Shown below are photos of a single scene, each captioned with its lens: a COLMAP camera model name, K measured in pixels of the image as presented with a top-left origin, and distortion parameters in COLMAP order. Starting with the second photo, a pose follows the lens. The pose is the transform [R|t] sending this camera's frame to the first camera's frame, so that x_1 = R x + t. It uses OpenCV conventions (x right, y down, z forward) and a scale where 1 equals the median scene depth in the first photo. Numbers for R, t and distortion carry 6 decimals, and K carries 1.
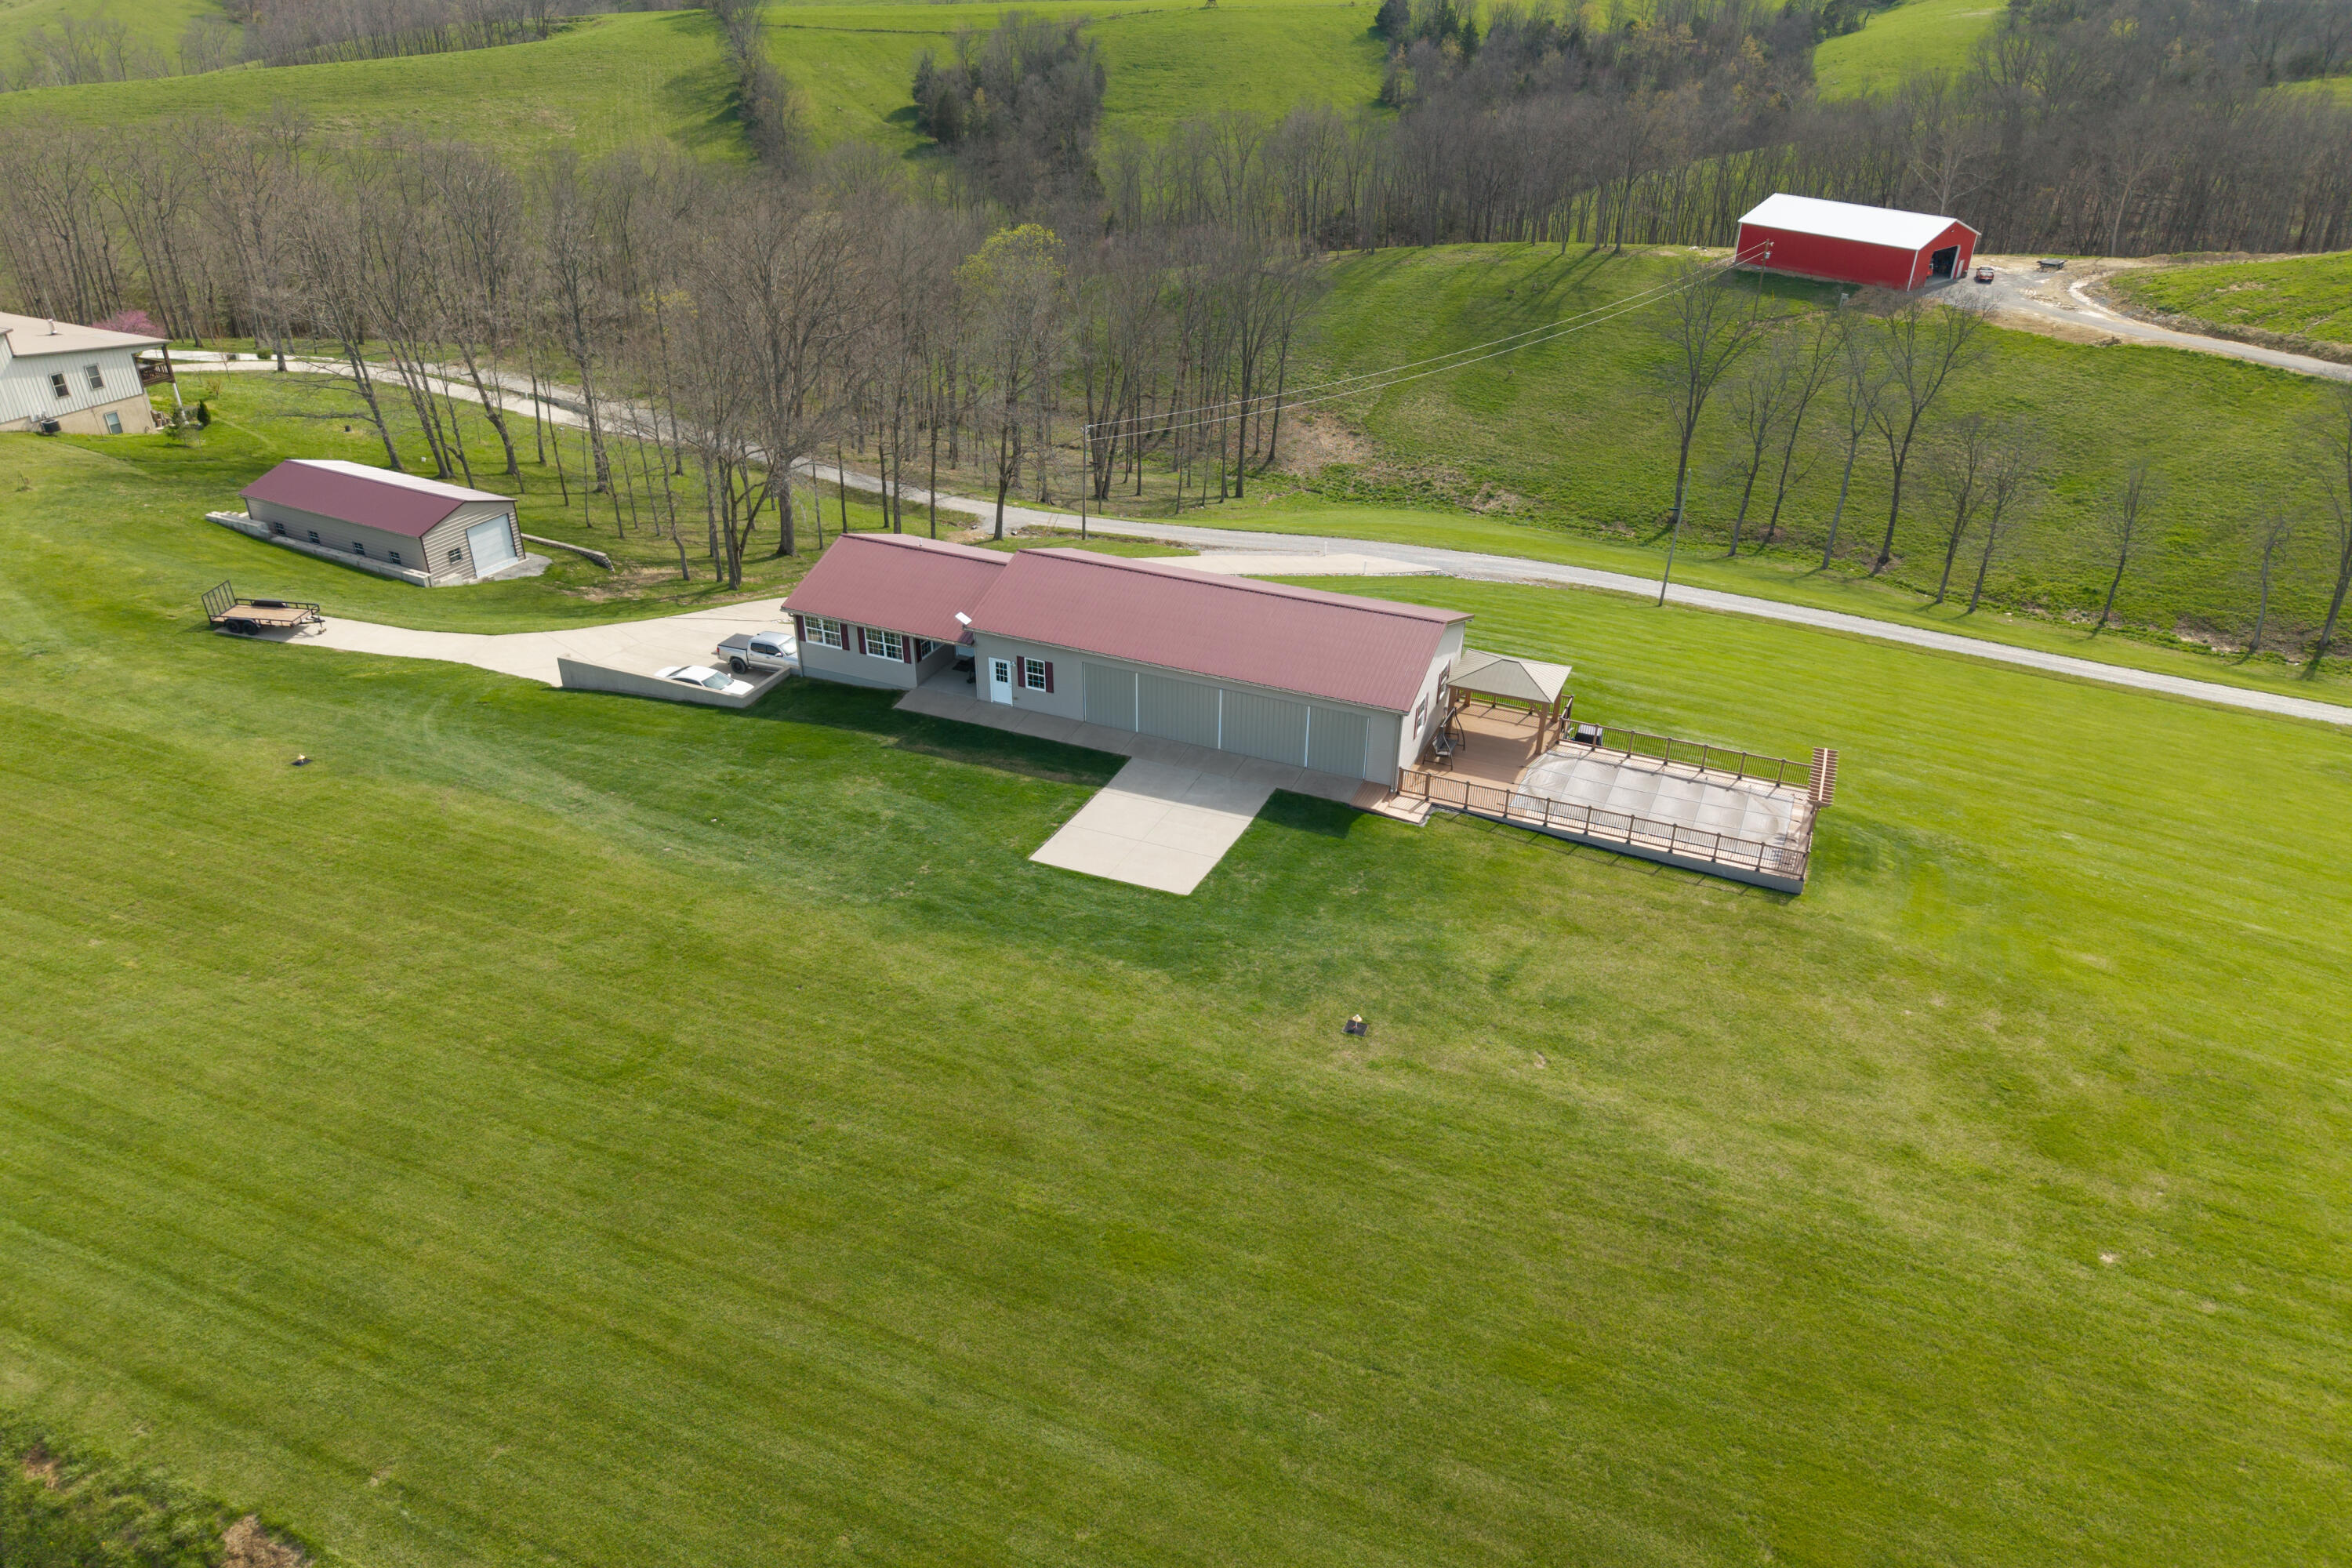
lens RADIAL K [[1570.1, 0, 1169.8], [0, 1570.1, 790.6], [0, 0, 1]] dist [0.024279, -0.026716]
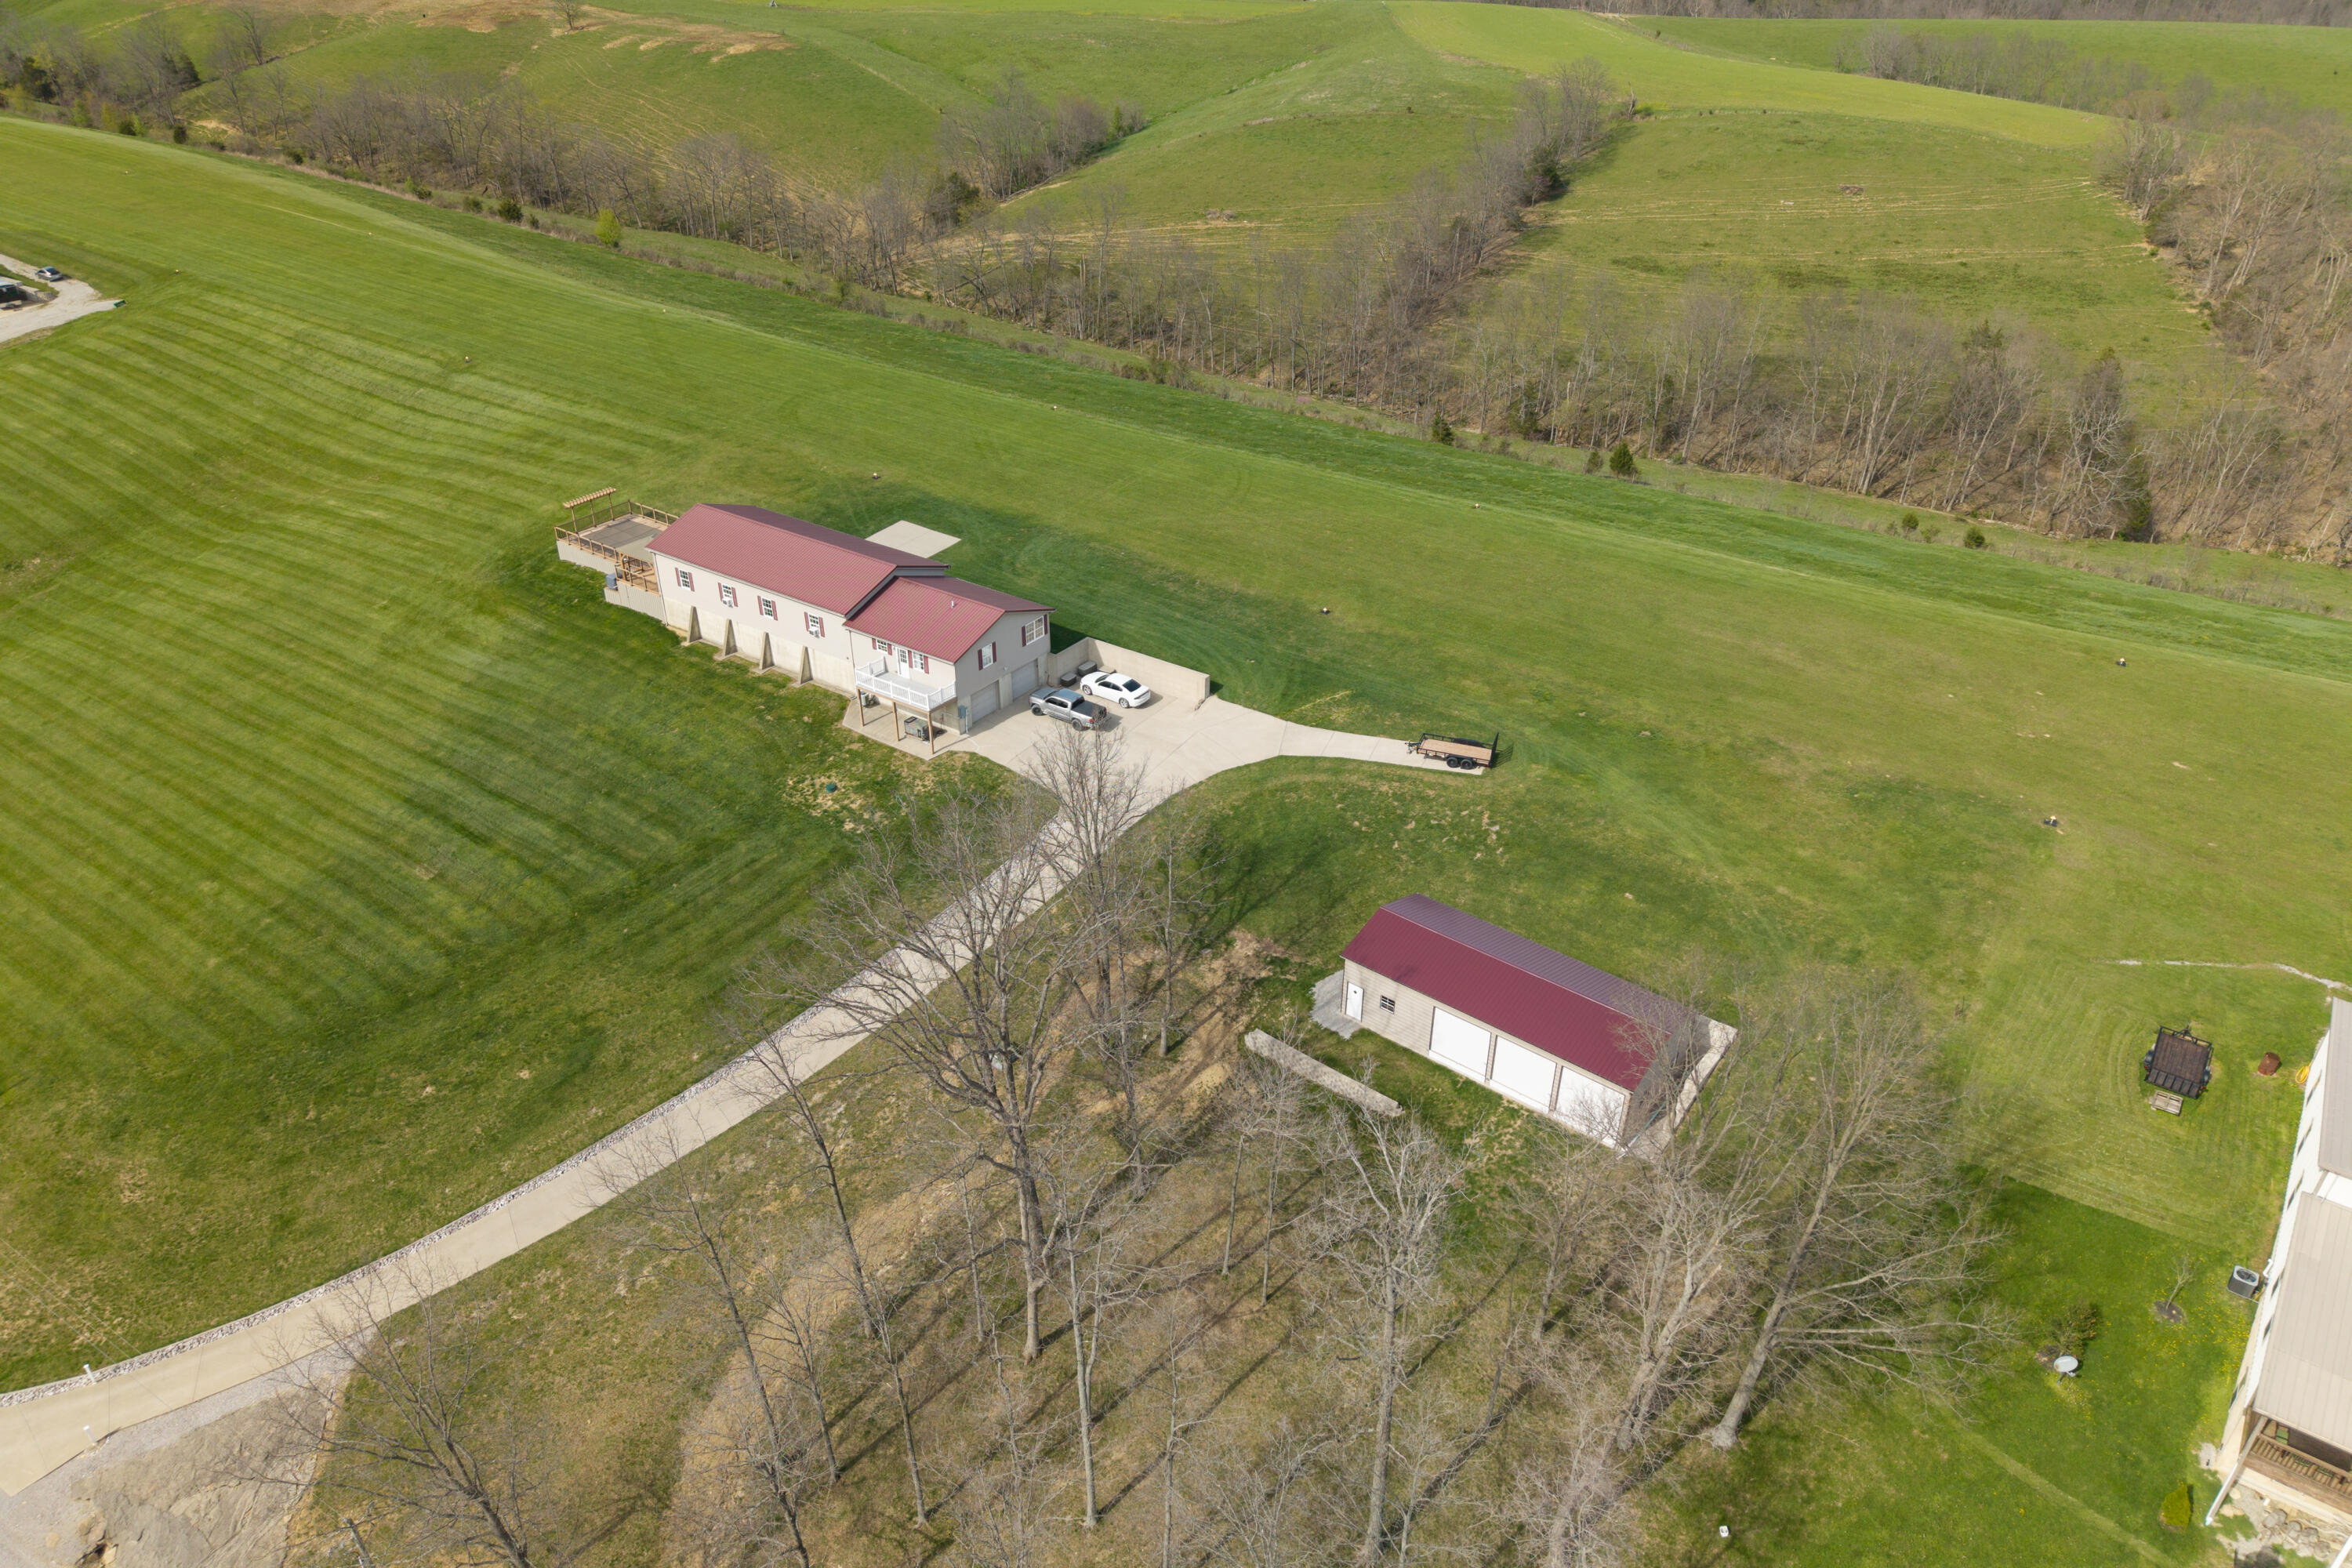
lens RADIAL K [[1570.1, 0, 1171.9], [0, 1570.1, 796.9], [0, 0, 1]] dist [0.024279, -0.026716]
pose [[-0.980512, -0.111919, 0.161463, -0.651510], [0.085188, 0.498374, 0.862767, -1.375038], [-0.177029, 0.859708, -0.479127, 1.940912]]
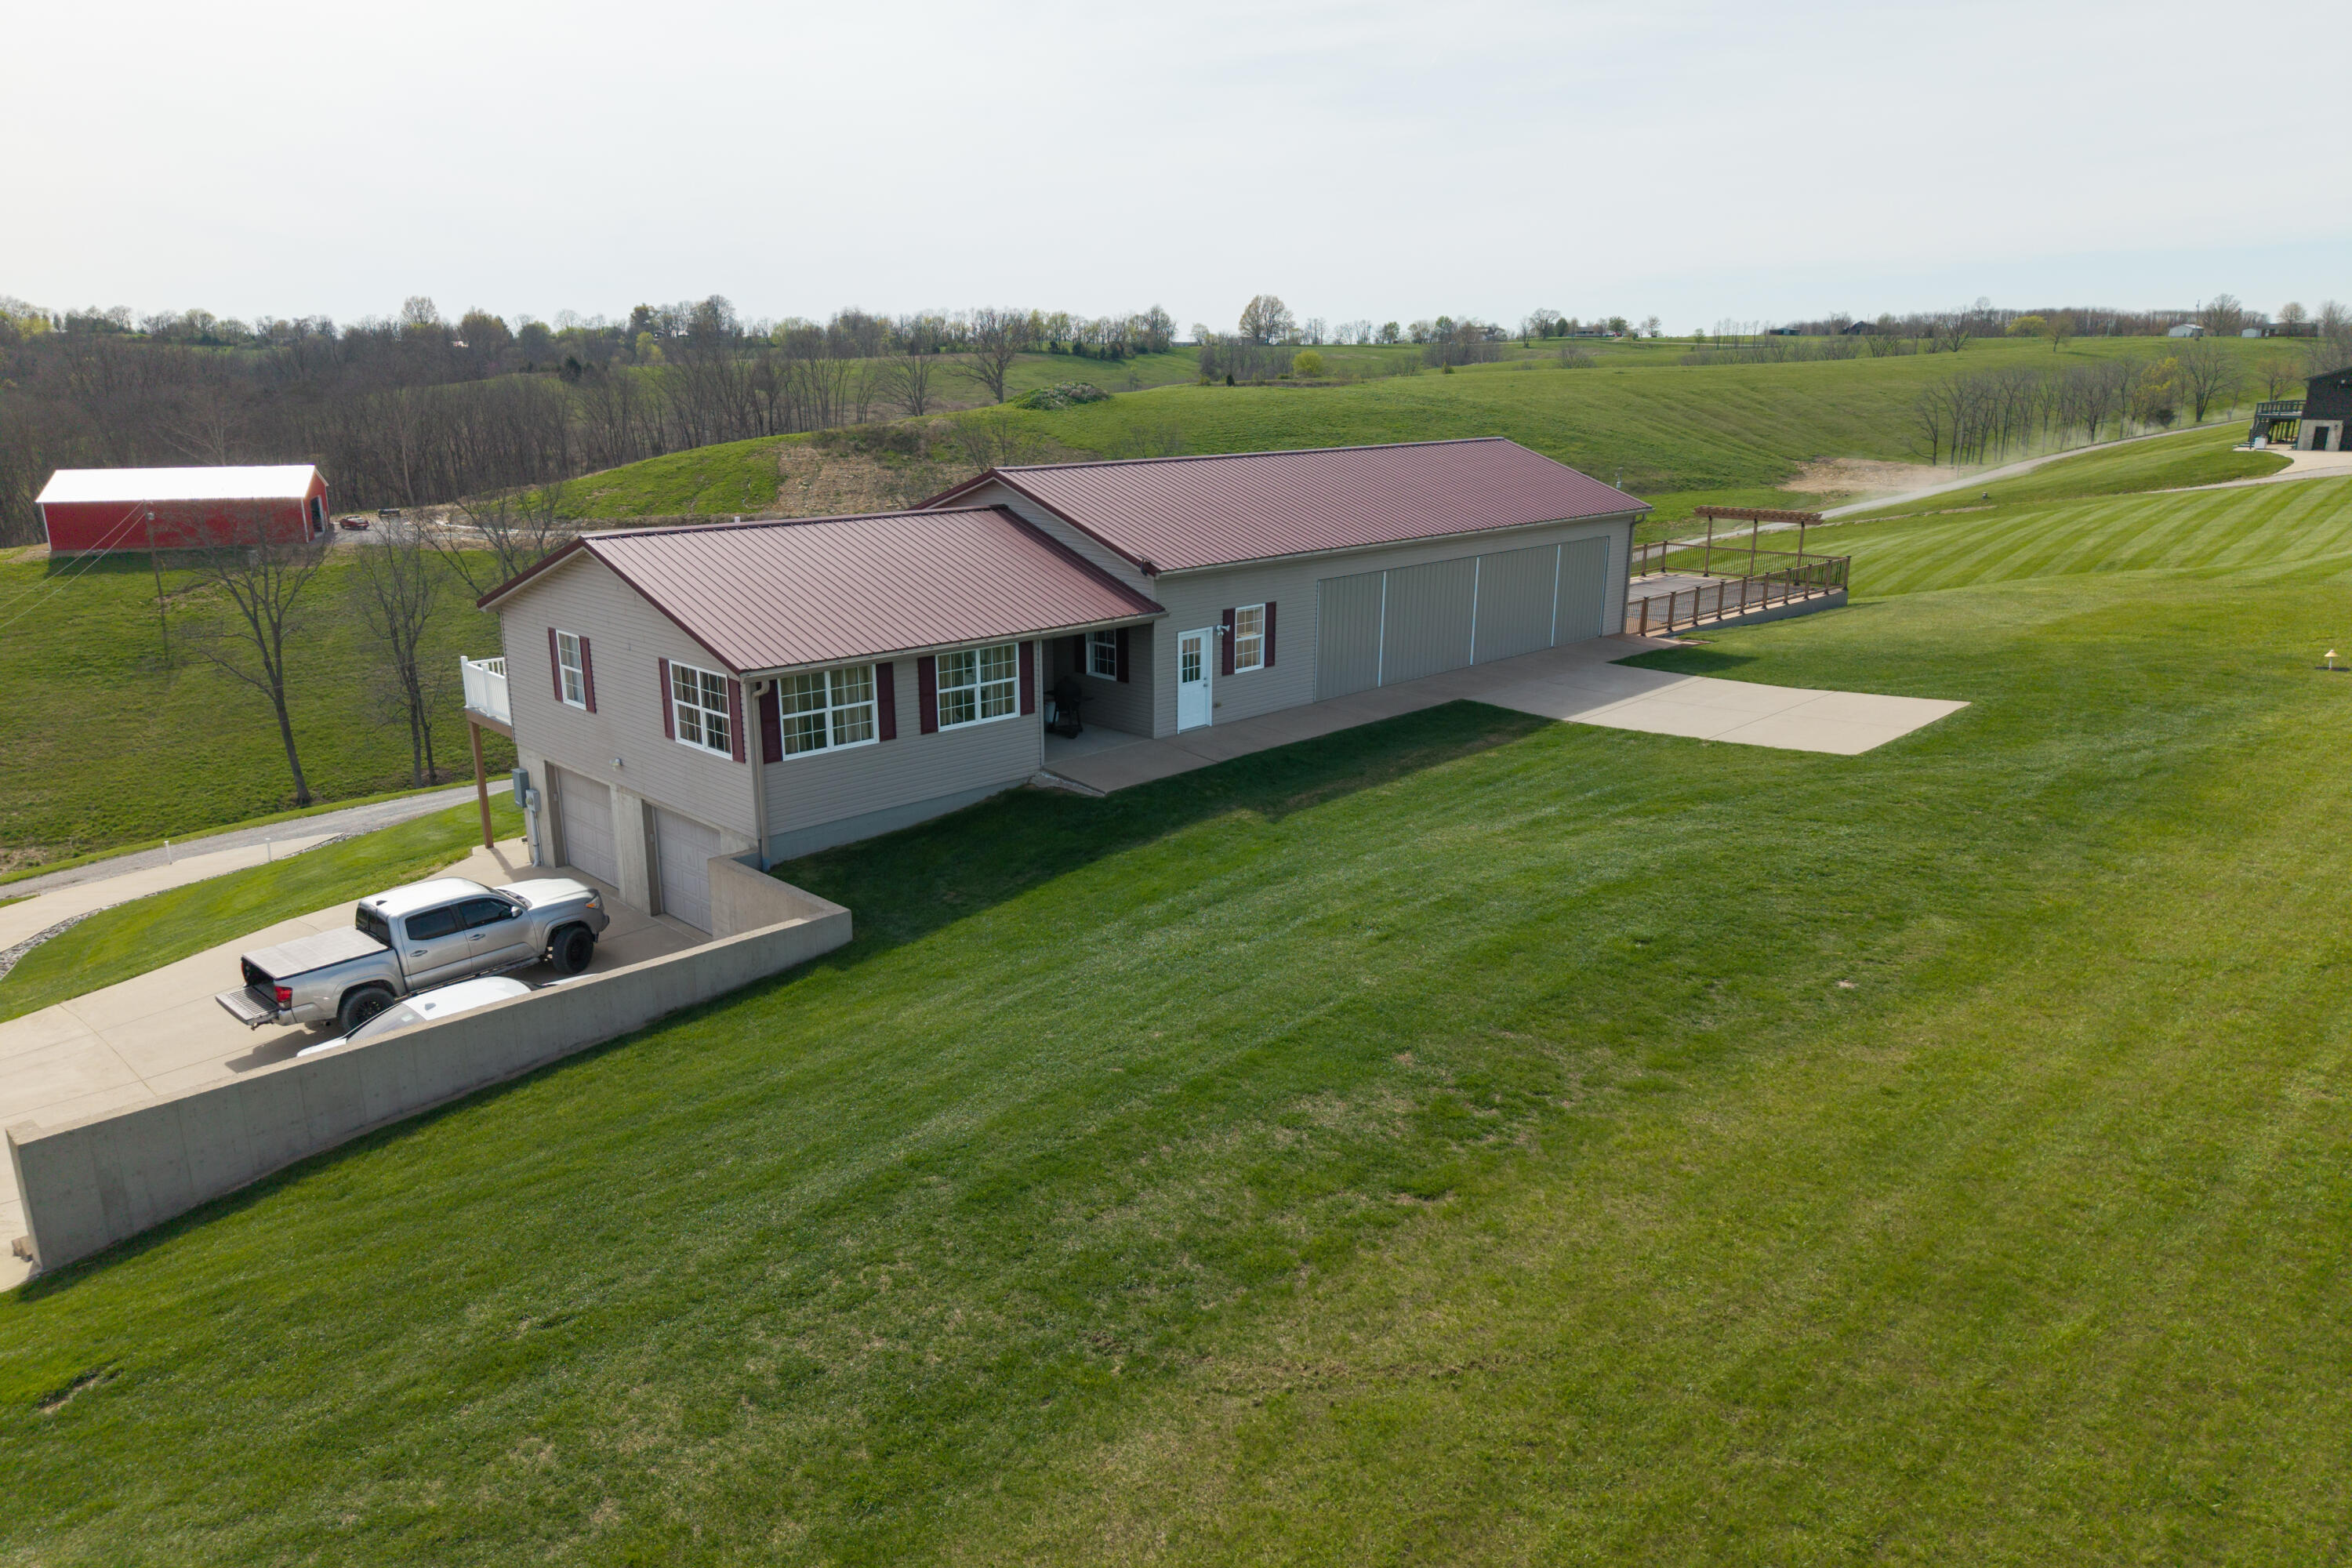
lens RADIAL K [[1570.1, 0, 1175.9], [0, 1570.1, 792.3], [0, 0, 1]] dist [0.024279, -0.026716]
pose [[0.363413, -0.254053, 0.896319, -0.562722], [0.459912, 0.885615, 0.064547, -0.073303], [-0.810192, 0.388771, 0.438686, 0.809595]]
